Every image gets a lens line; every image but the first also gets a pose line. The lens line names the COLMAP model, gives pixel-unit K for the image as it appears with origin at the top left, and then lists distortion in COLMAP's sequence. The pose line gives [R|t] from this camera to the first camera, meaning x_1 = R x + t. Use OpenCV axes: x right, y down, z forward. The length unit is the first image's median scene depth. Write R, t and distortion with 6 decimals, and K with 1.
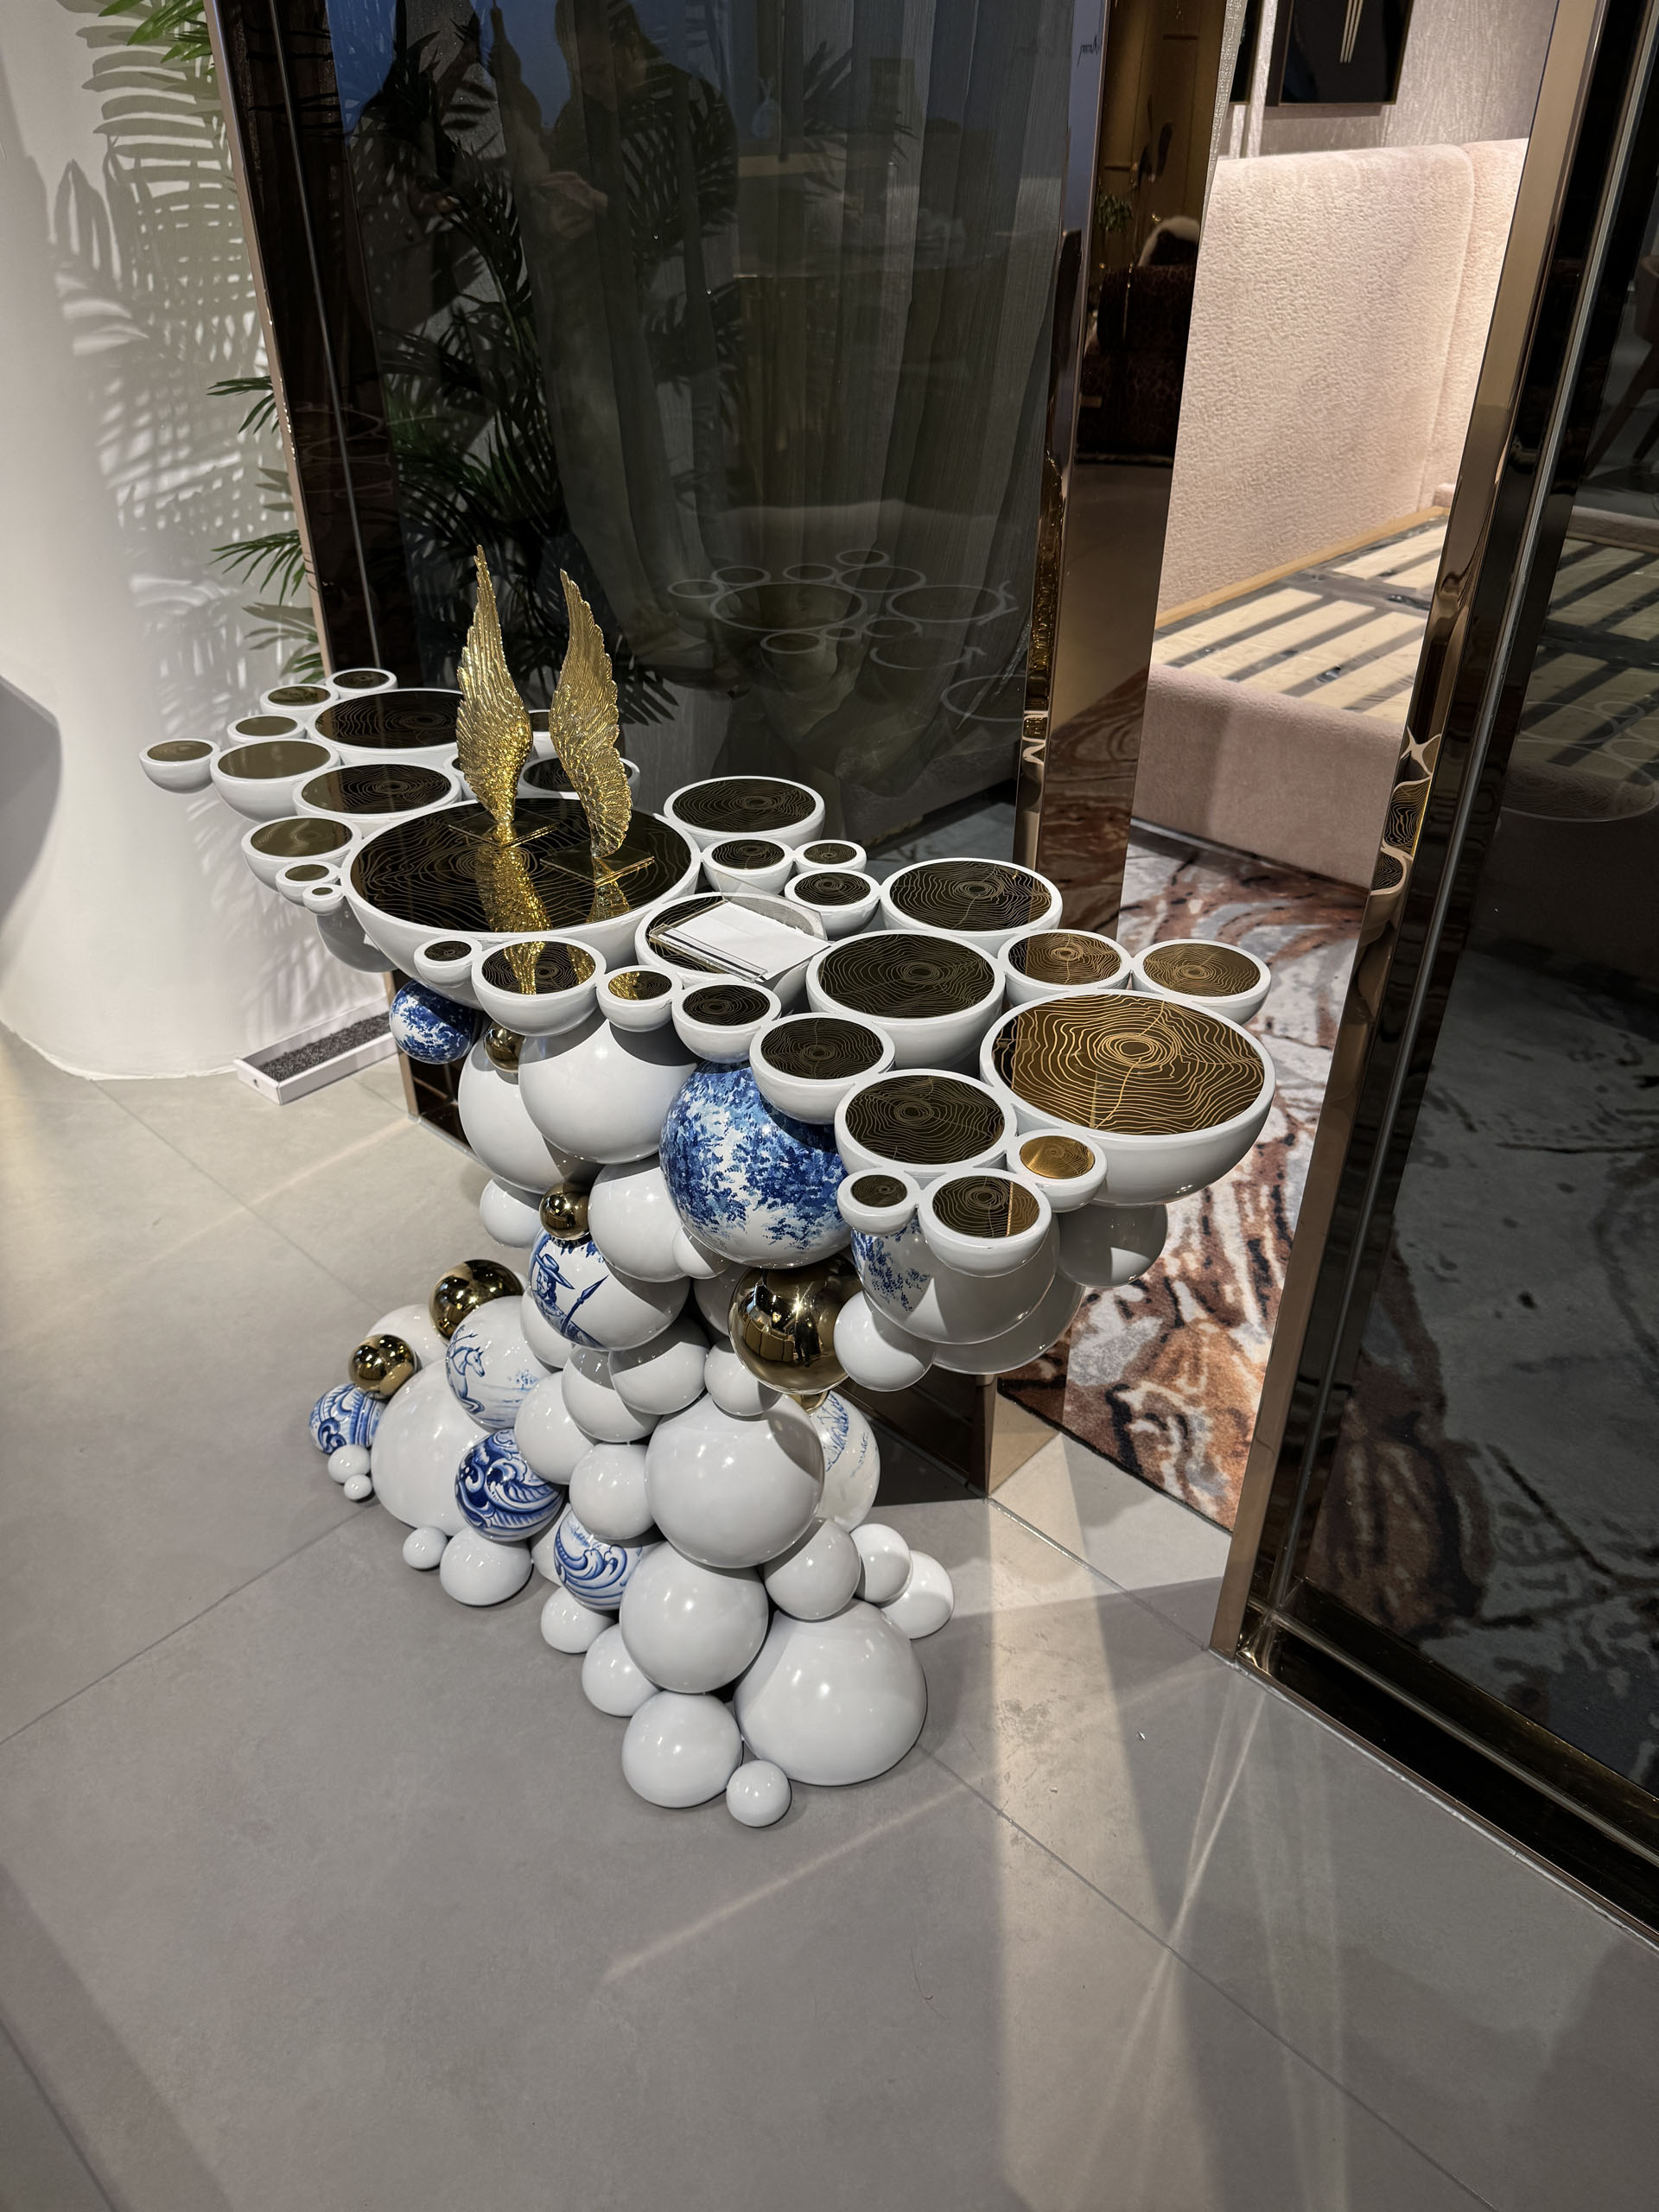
lens RADIAL K [[1549.1, 0, 829.5], [0, 1549.1, 1106.0], [0, 0, 1]] dist [0.118291, -0.160777]
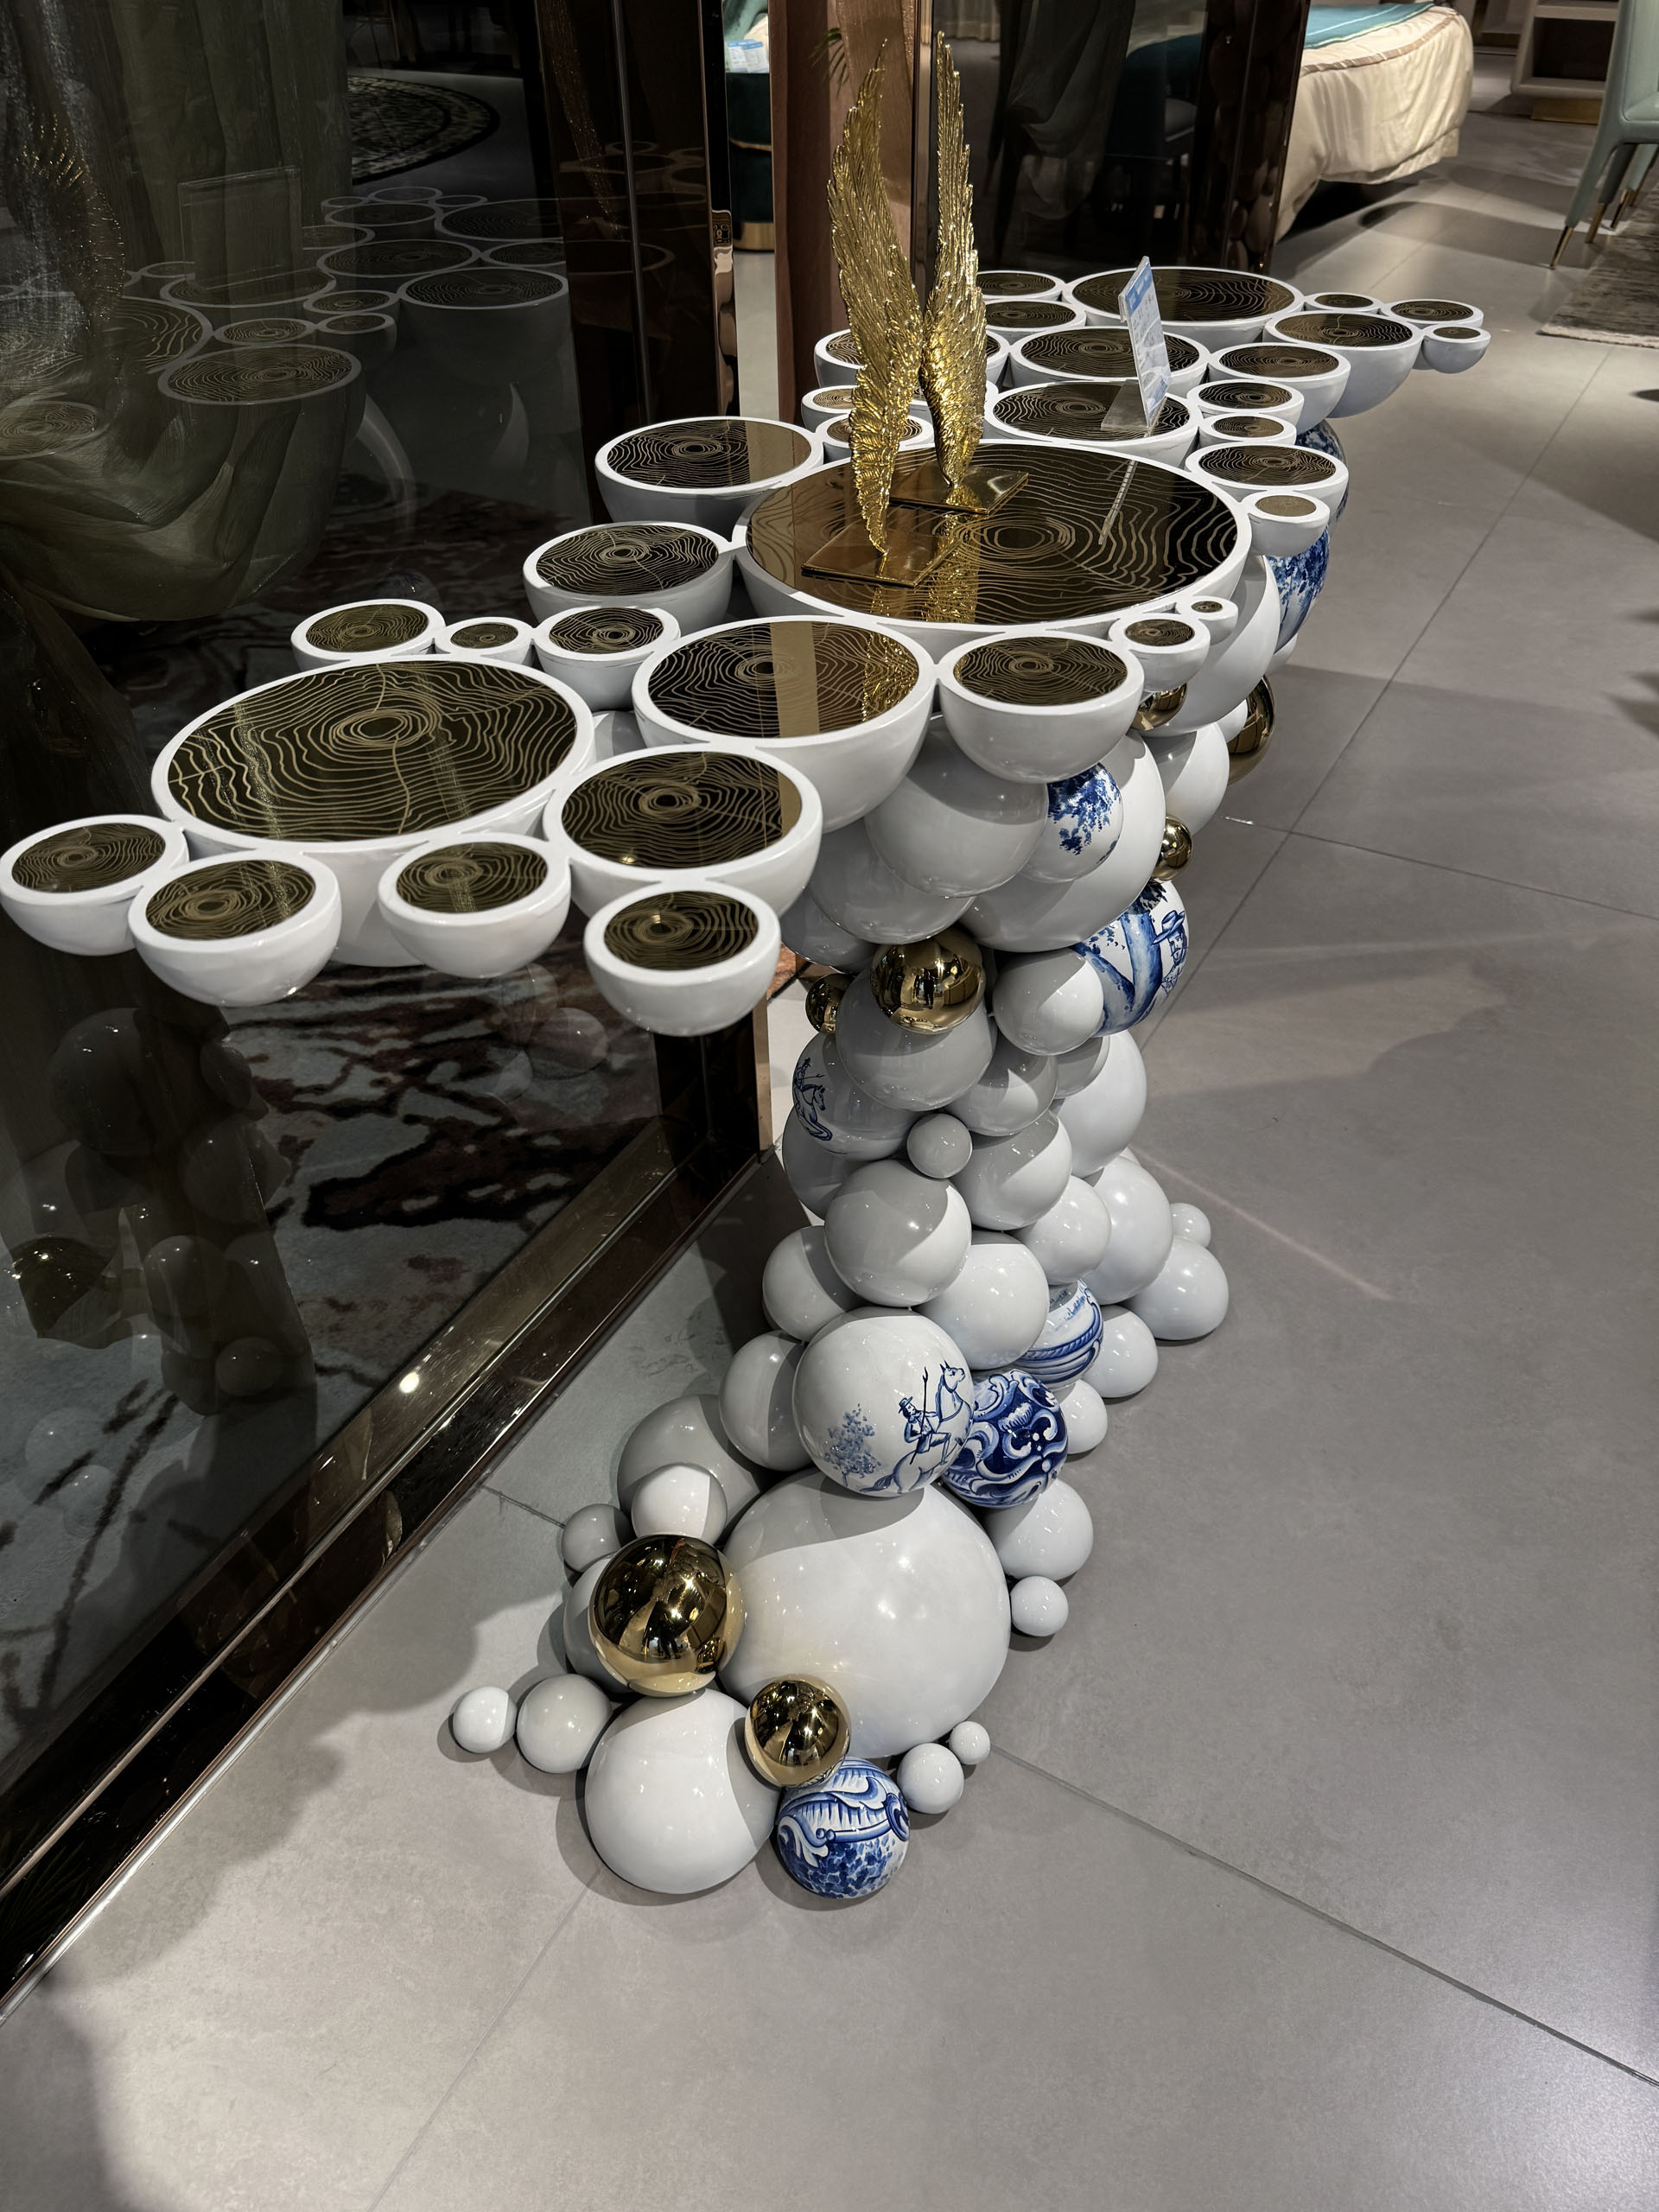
lens RADIAL K [[1549.1, 0, 829.5], [0, 1549.1, 1106.0], [0, 0, 1]] dist [0.118291, -0.160777]
pose [[-0.231661, -0.626910, 0.743853, -0.688689], [0.552359, 0.544666, 0.631061, -0.400182], [-0.800770, 0.557066, 0.220102, 0.845212]]
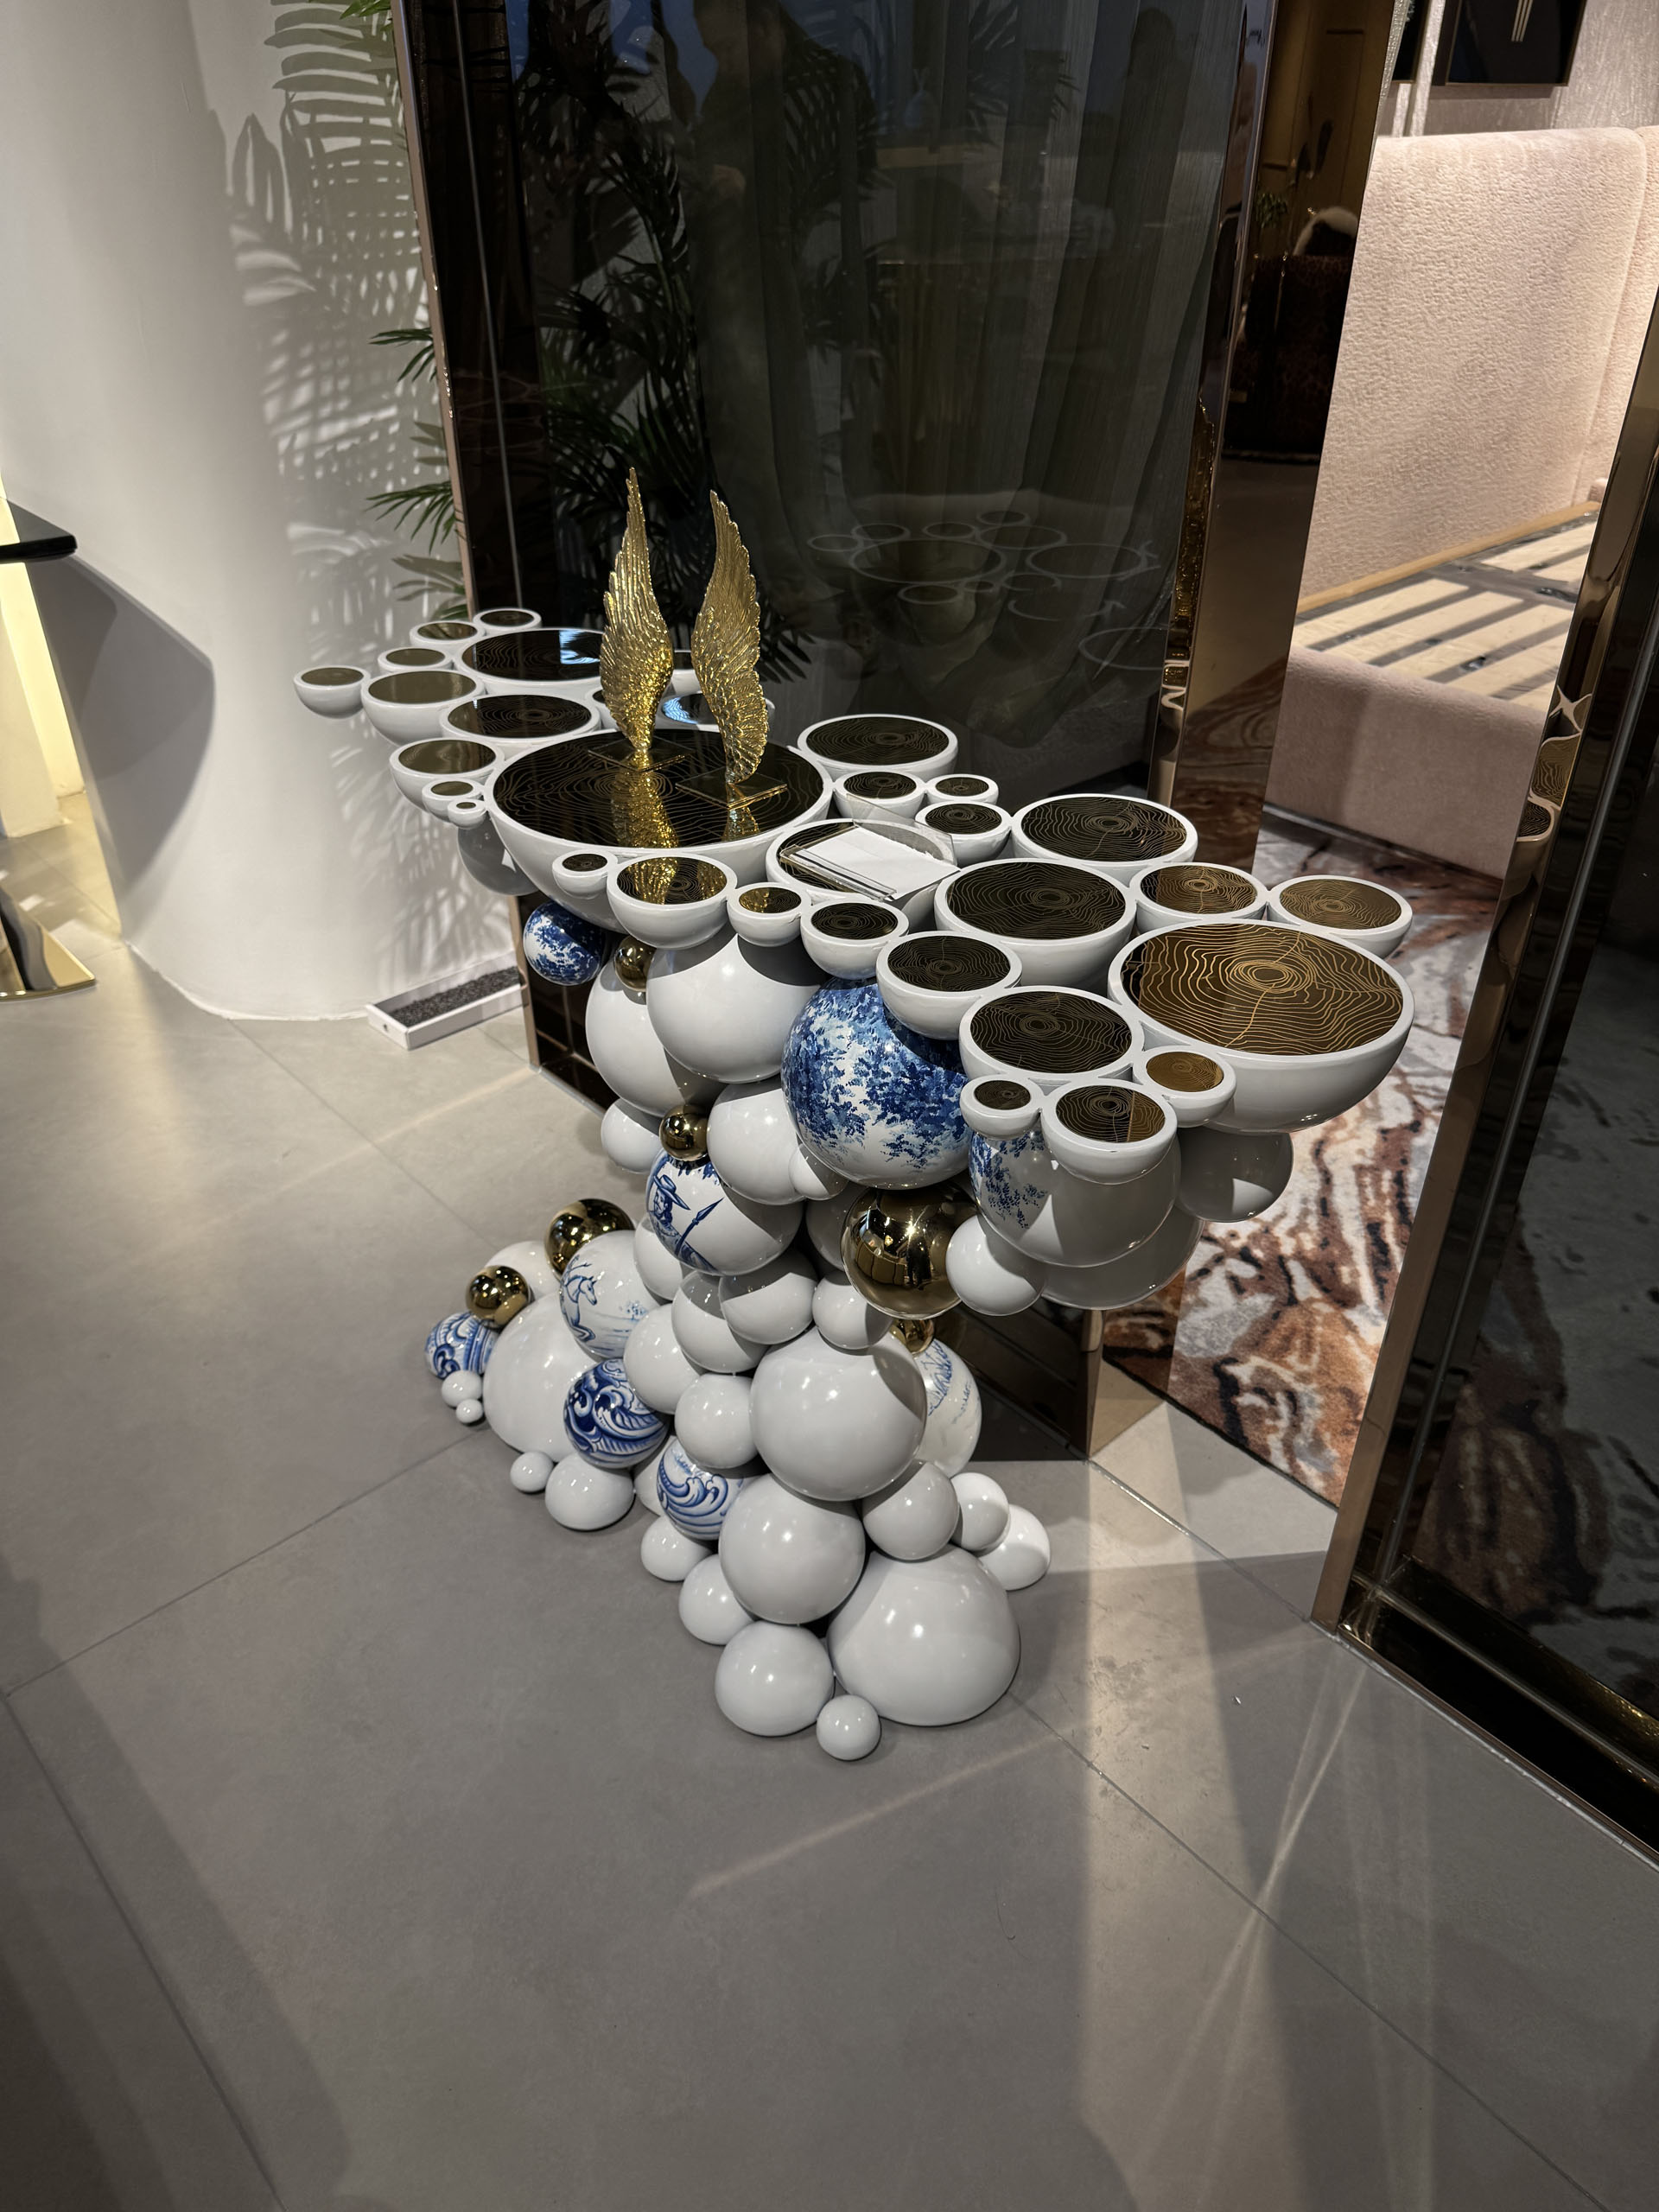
lens RADIAL K [[1549.1, 0, 829.5], [0, 1549.1, 1106.0], [0, 0, 1]] dist [0.118291, -0.160777]
pose [[0.996700, 0.044166, -0.068104, -0.005834], [-0.044190, 0.999022, 0.001162, 0.036052], [0.068089, 0.001851, 0.997678, -0.003872]]
